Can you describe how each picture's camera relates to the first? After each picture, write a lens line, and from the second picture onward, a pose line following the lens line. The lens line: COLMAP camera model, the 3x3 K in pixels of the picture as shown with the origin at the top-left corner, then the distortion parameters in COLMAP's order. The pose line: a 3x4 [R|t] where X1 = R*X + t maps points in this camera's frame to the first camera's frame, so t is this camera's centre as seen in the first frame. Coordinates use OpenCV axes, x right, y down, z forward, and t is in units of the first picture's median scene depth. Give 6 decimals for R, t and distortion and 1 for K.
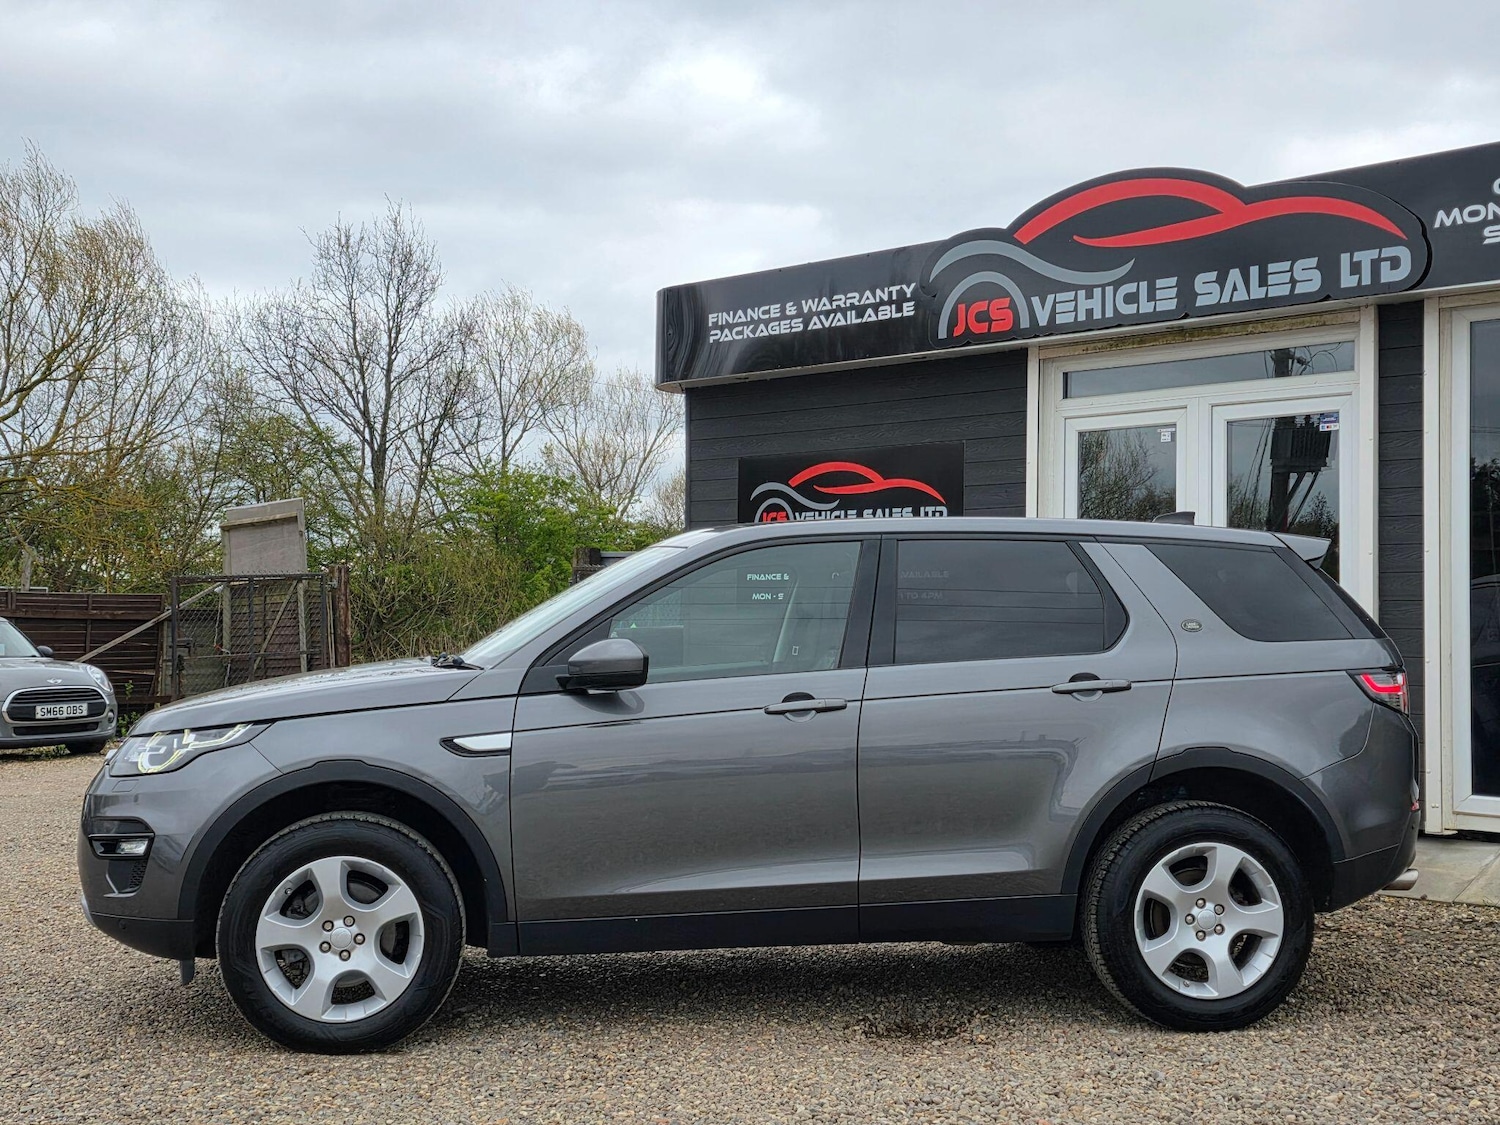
lens RADIAL K [[1938.8, 0, 767.3], [0, 1938.8, 559.4], [0, 0, 1]] dist [0.191977, -0.528555]
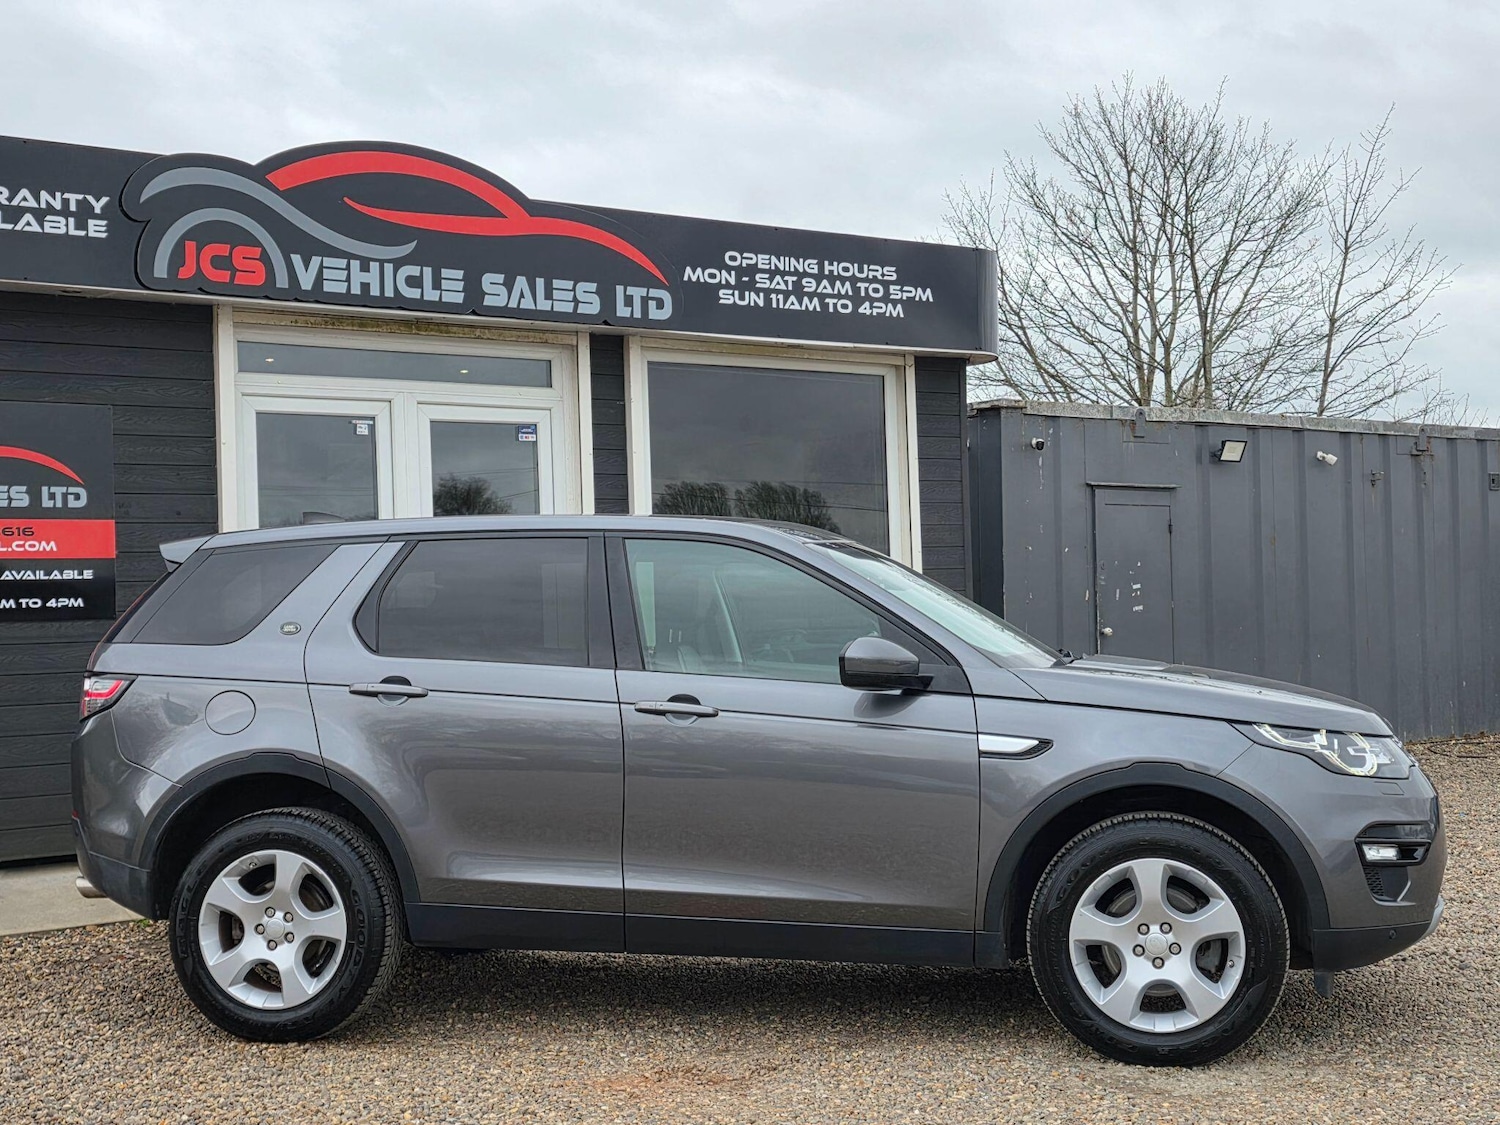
lens RADIAL K [[1974.4, 0, 750.0], [0, 1974.4, 562.5], [0, 0, 1]] dist [0.186105, -0.502067]
pose [[0.177740, 0.014631, 0.983969, -0.751468], [-0.002328, 0.999893, -0.014448, 0.015818], [-0.984075, 0.000277, 0.177755, 0.692335]]
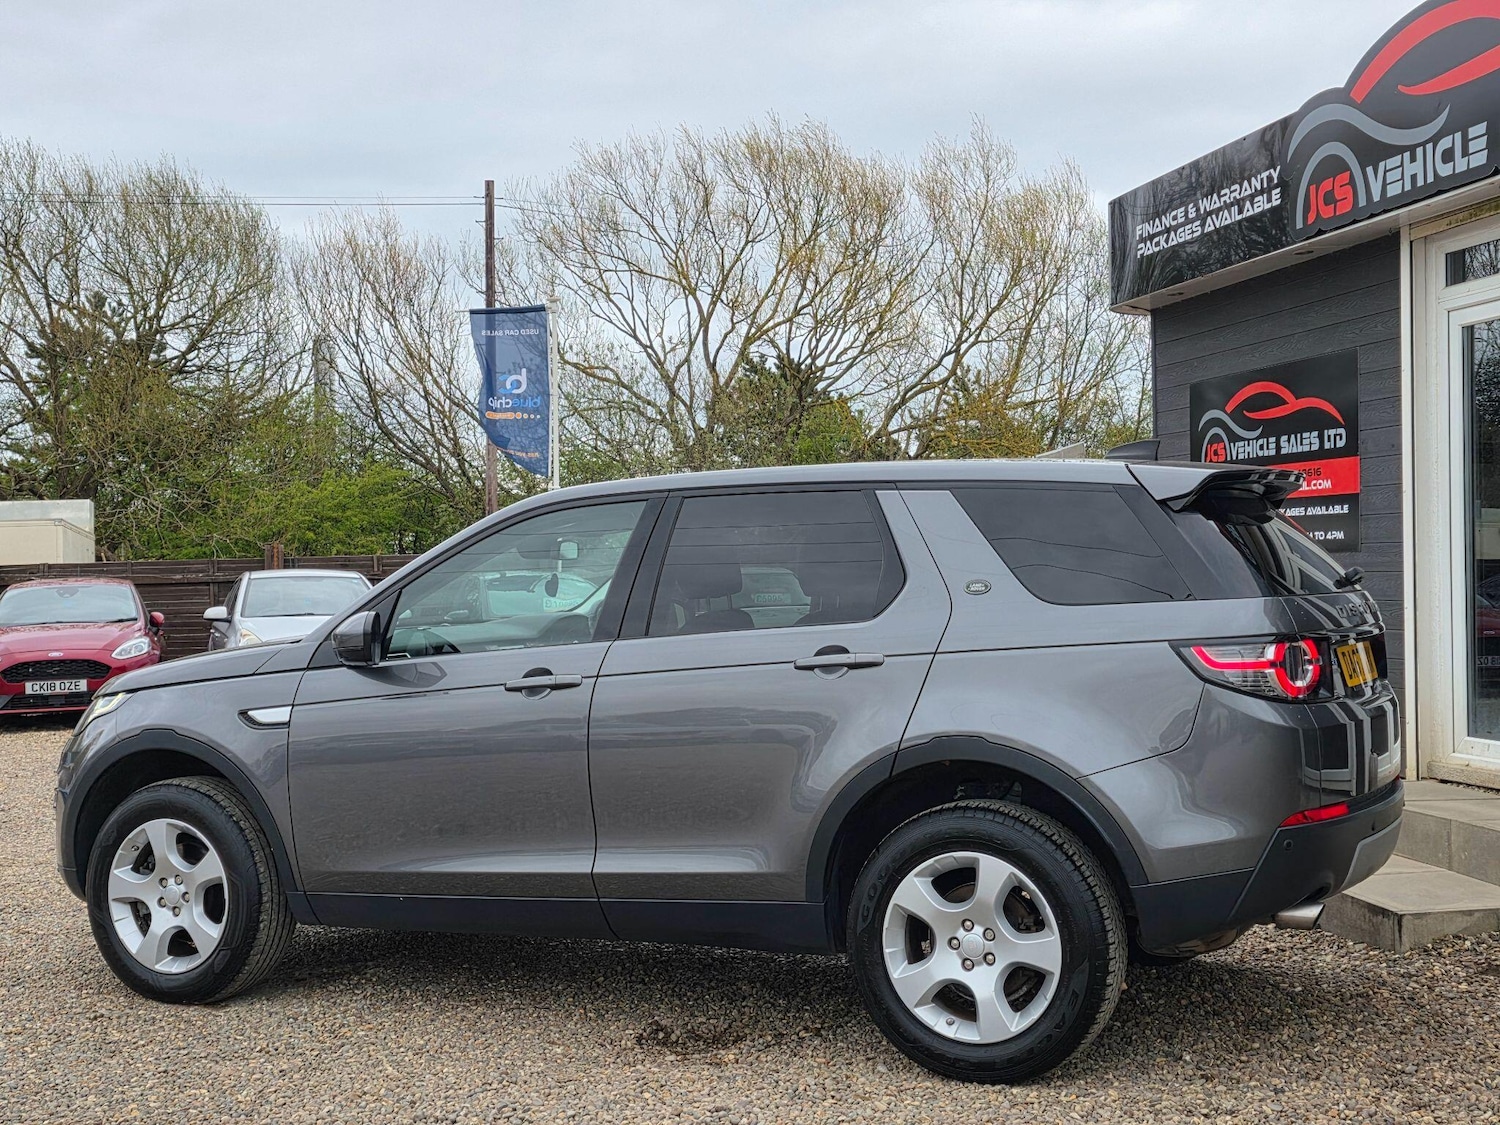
lens RADIAL K [[1950.0, 0, 755.4], [0, 1950.0, 546.1], [0, 0, 1]] dist [0.150516, -0.345359]
pose [[0.830961, -0.026156, -0.555715, 0.406569], [0.041319, 0.999037, 0.014763, 0.000467], [0.554794, -0.035229, 0.831241, 0.182123]]
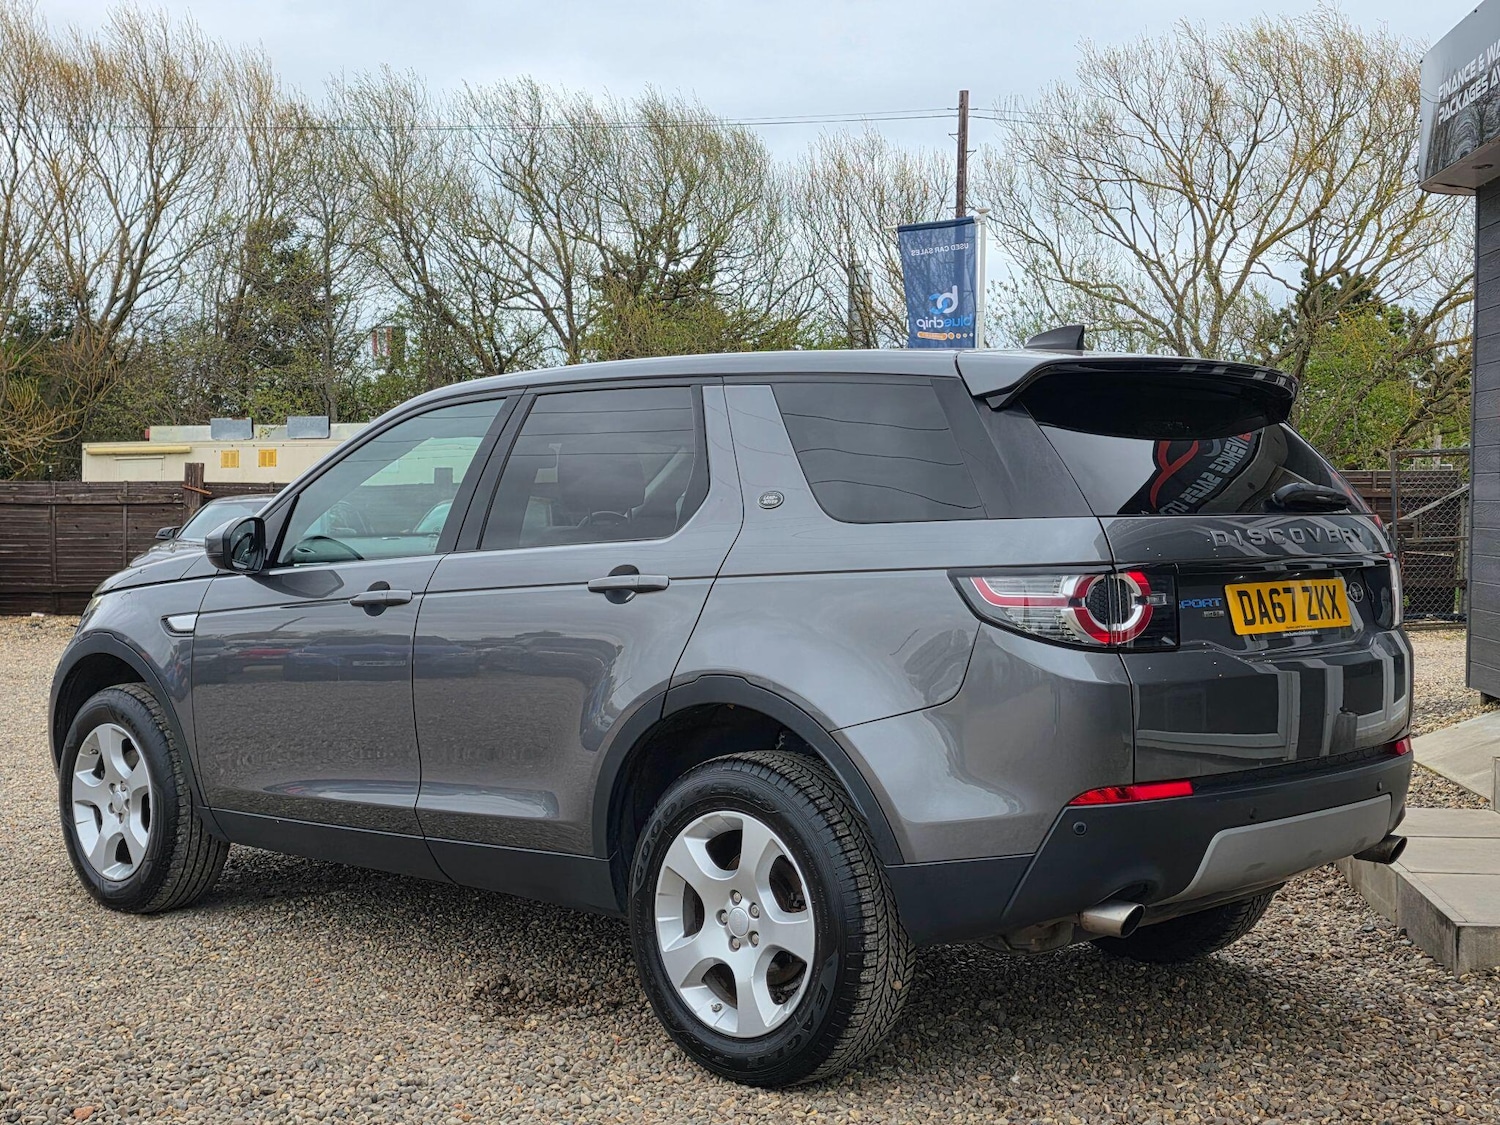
lens RADIAL K [[1945.2, 0, 751.7], [0, 1945.2, 569.8], [0, 0, 1]] dist [0.170745, -0.386137]
pose [[0.622421, 0.022905, -0.782347, 0.511261], [0.029069, 0.998206, 0.052351, 0.015288], [0.782142, -0.055327, 0.620639, 0.387624]]
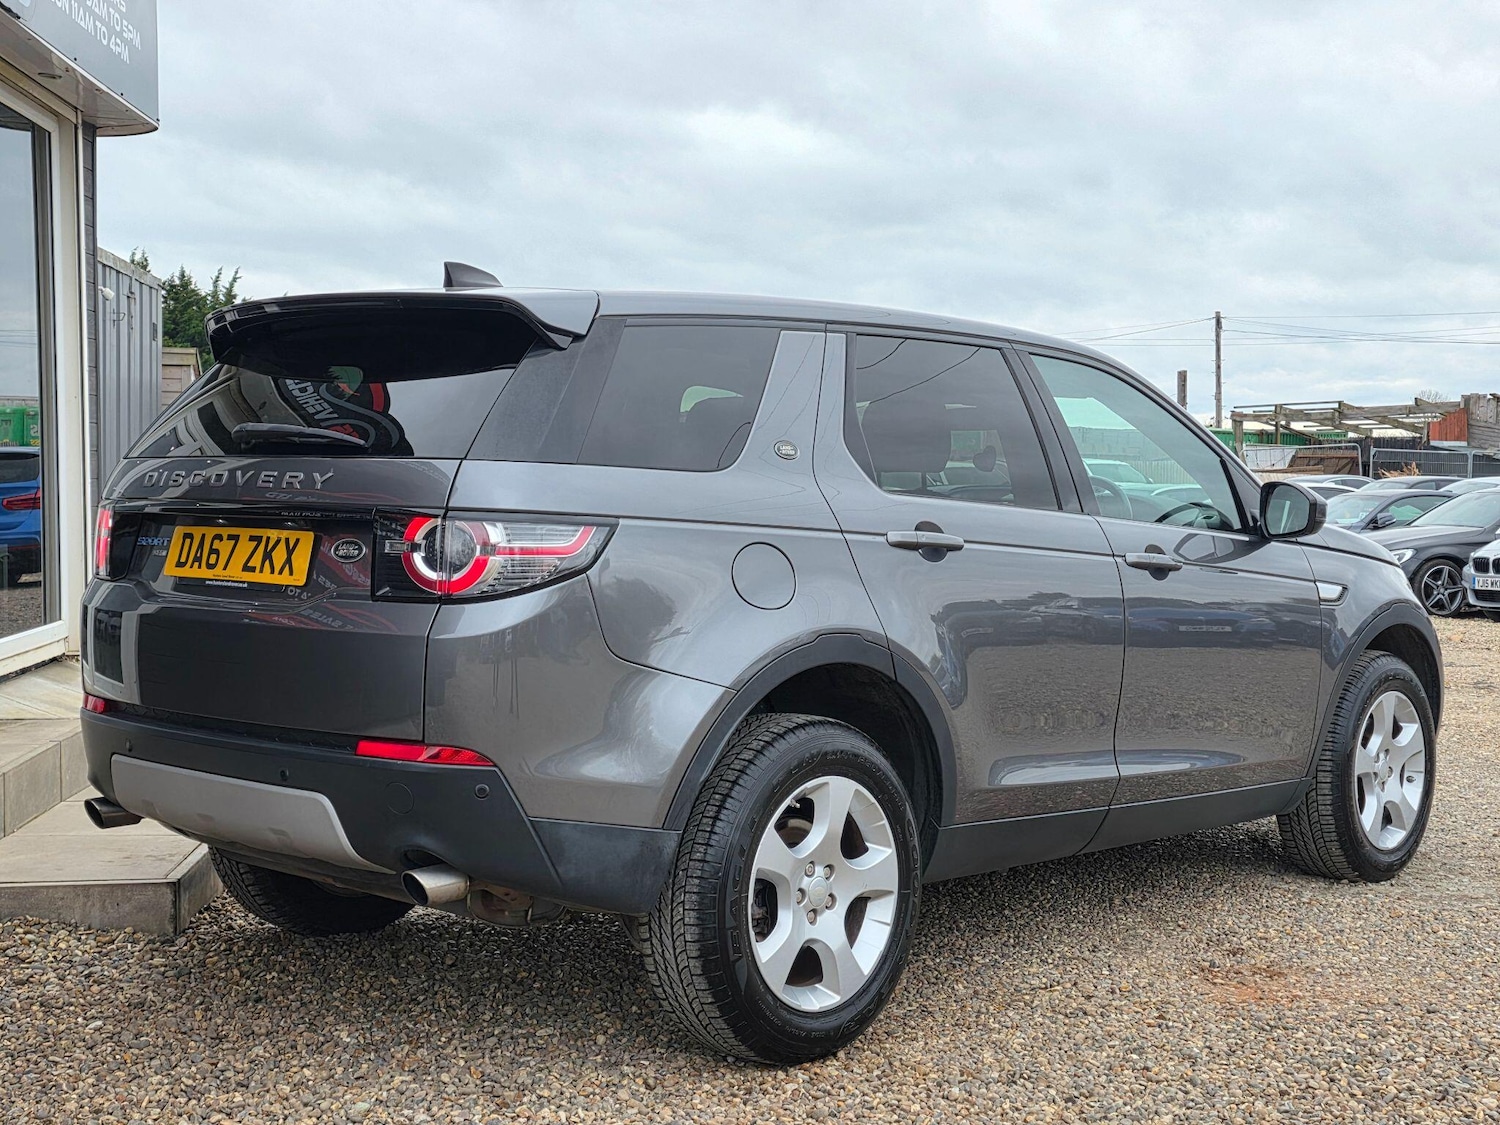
lens RADIAL K [[1974.4, 0, 750.0], [0, 1974.4, 562.5], [0, 0, 1]] dist [0.186105, -0.502067]
pose [[-0.751134, -0.047472, 0.658441, -0.402769], [-0.033561, 0.998867, 0.033730, 0.039528], [-0.659296, 0.003237, -0.751876, 1.313793]]
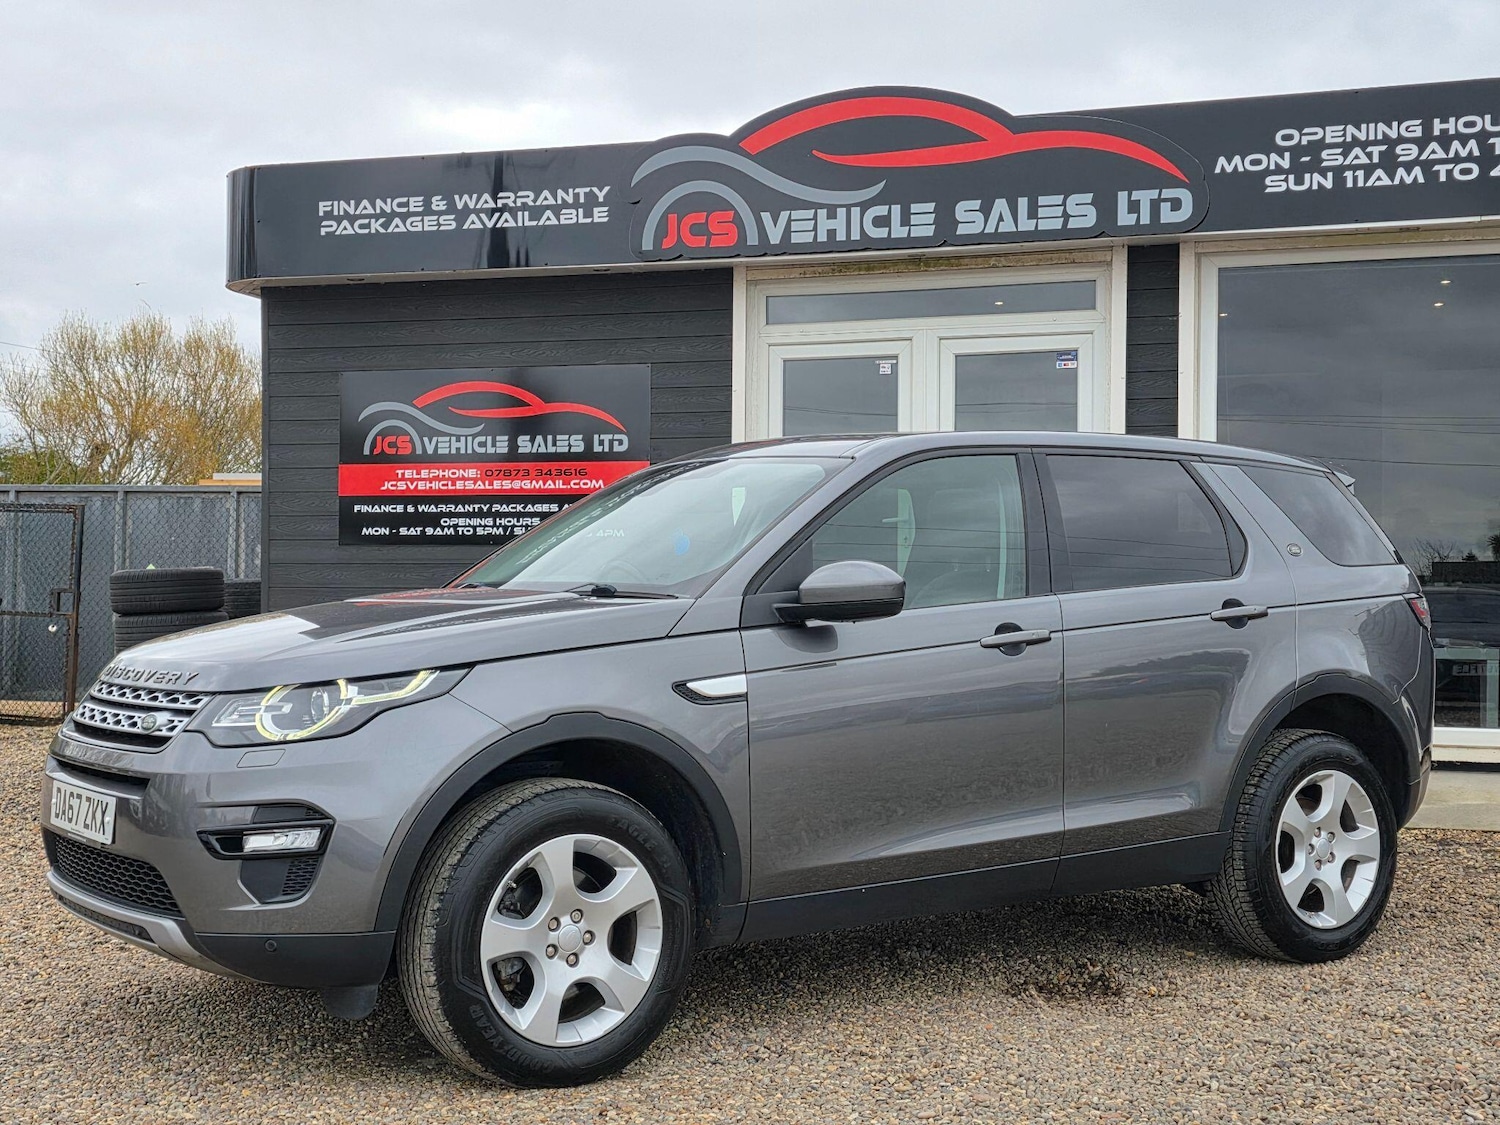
lens RADIAL K [[1945.2, 0, 751.7], [0, 1945.2, 569.8], [0, 0, 1]] dist [0.170745, -0.386137]
pose [[0.891231, -0.000315, 0.453550, -0.318899], [-0.012305, 0.999615, 0.024875, 0.015523], [-0.453383, -0.027750, 0.890883, 0.170317]]
